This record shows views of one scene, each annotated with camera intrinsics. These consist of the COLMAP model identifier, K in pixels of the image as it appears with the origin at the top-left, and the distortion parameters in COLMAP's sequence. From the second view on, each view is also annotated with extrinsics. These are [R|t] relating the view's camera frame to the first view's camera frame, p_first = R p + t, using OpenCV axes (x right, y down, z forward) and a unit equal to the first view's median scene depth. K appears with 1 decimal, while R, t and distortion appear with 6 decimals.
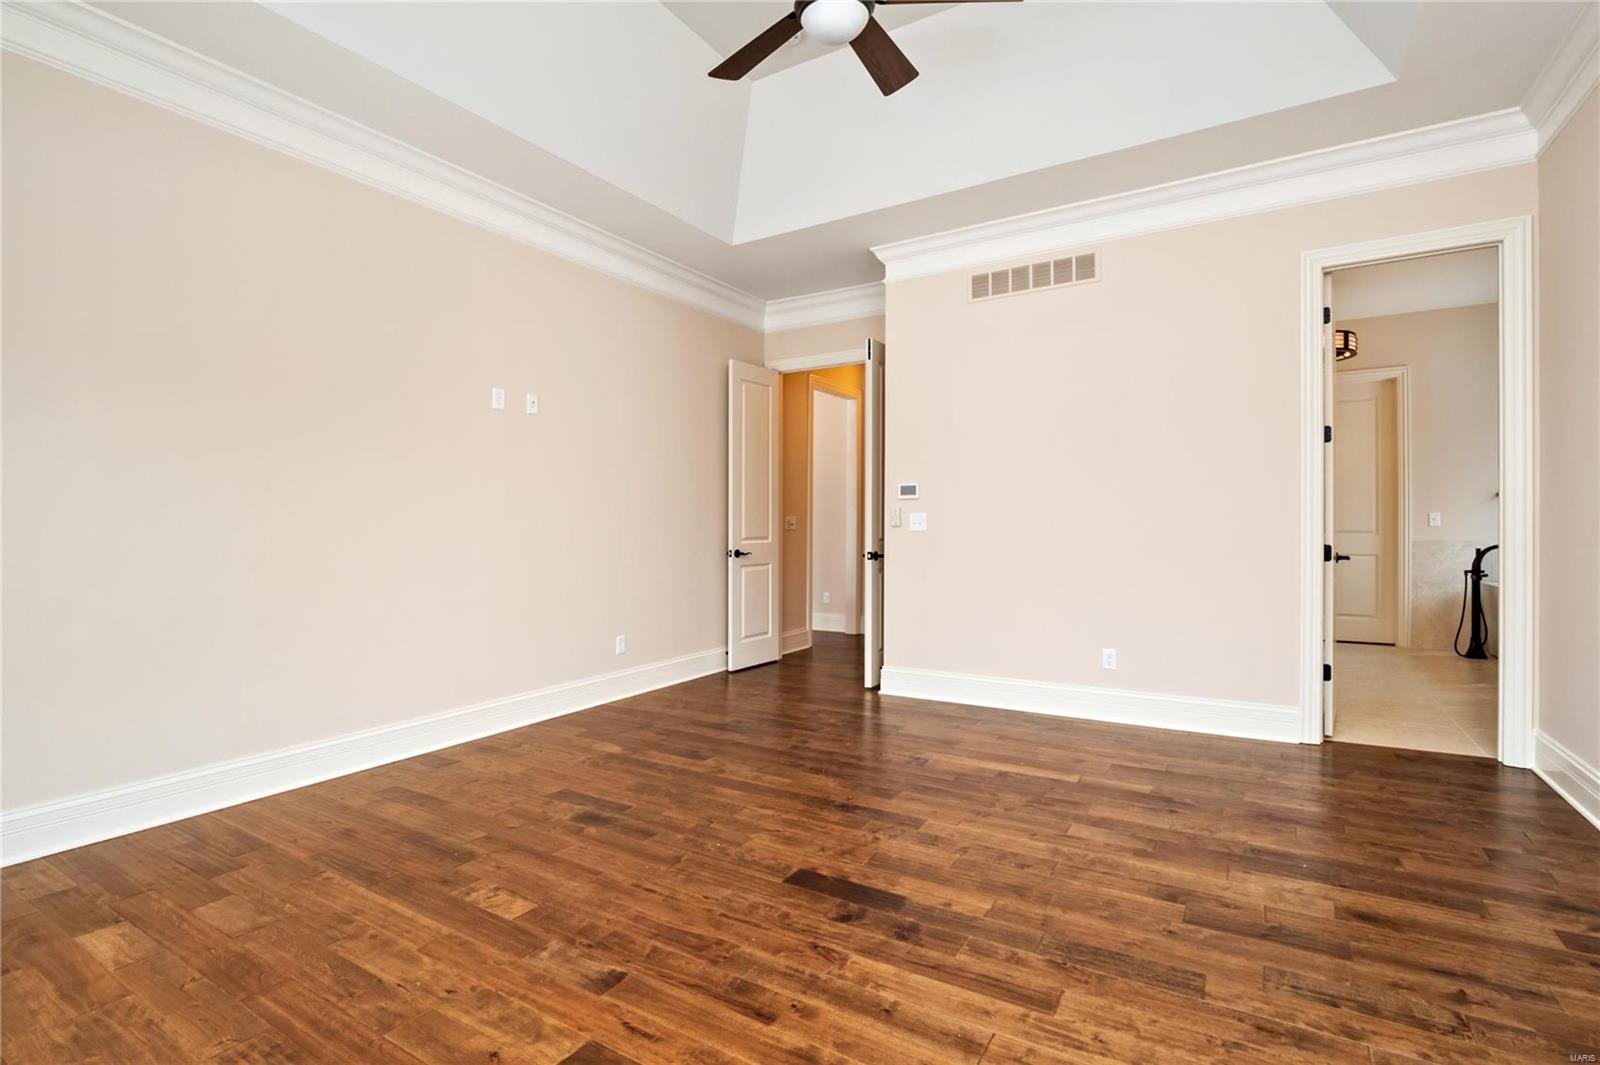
lens RADIAL K [[752.0, 0, 799.4], [0, 752.0, 529.6], [0, 0, 1]] dist [-0.012165, -0.003328]
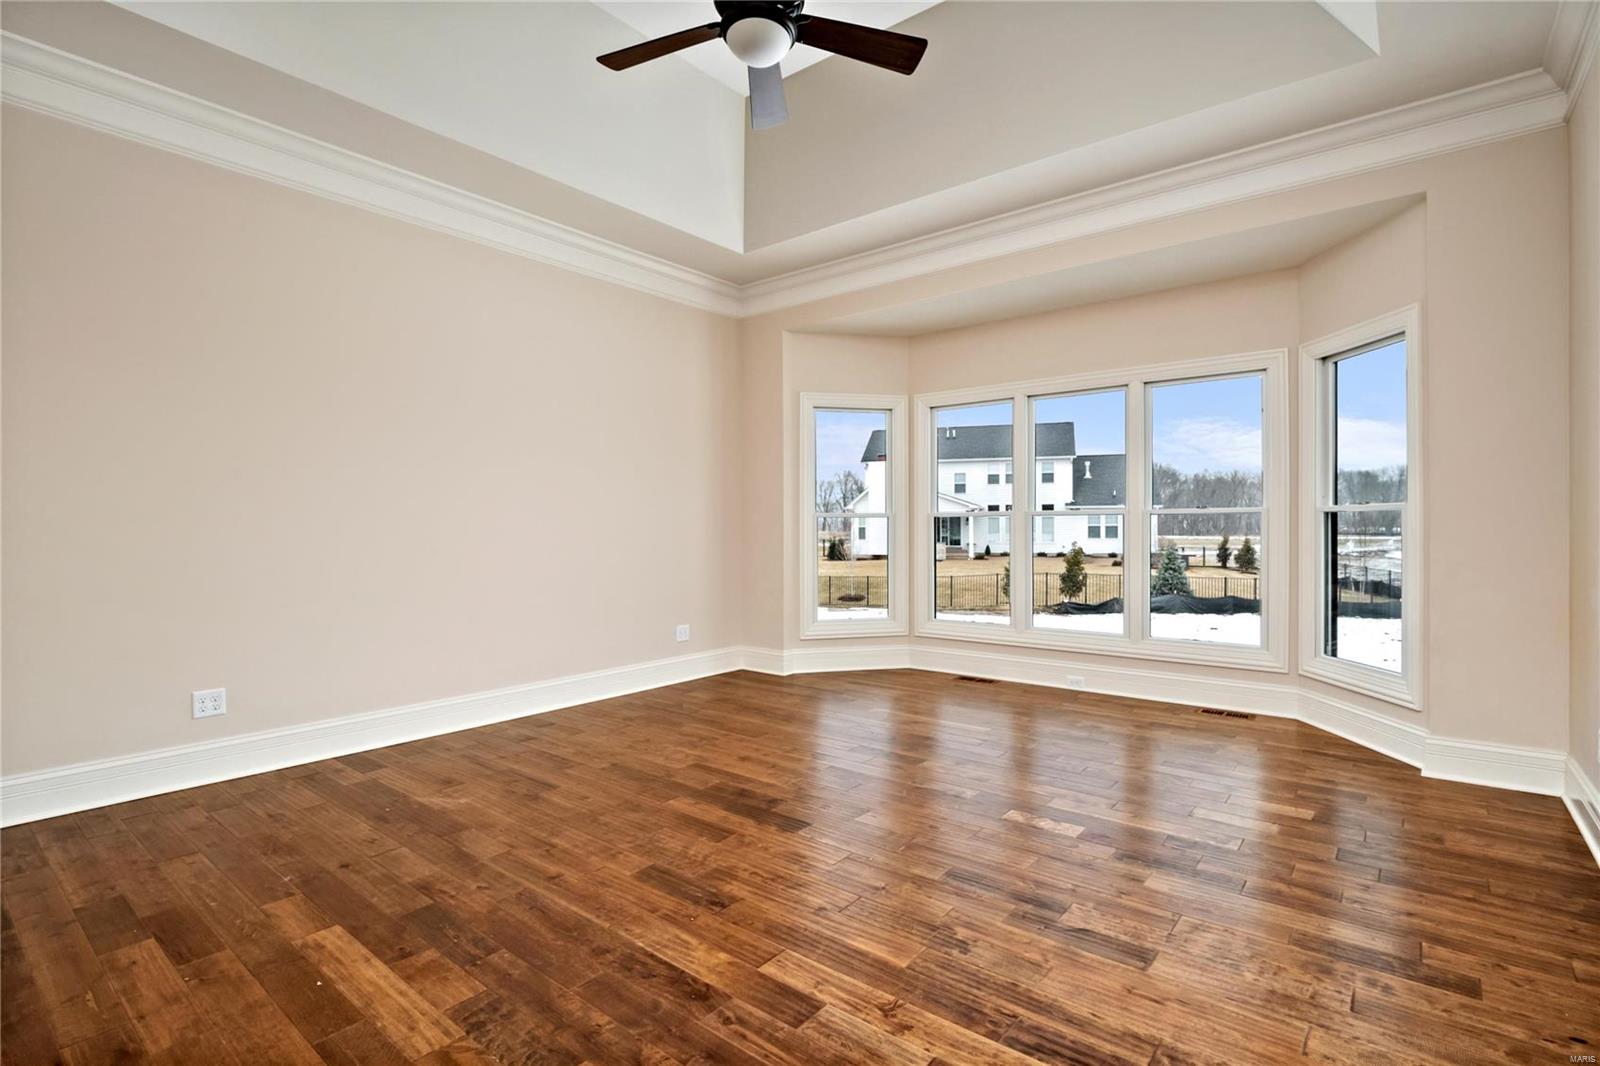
lens RADIAL K [[752.0, 0, 801.7], [0, 752.0, 529.7], [0, 0, 1]] dist [-0.012165, -0.003328]
pose [[-0.991220, 0.007187, 0.132026, -0.147757], [0.008048, 0.999950, 0.005991, -0.009137], [-0.131976, 0.007001, -0.991228, 1.939915]]
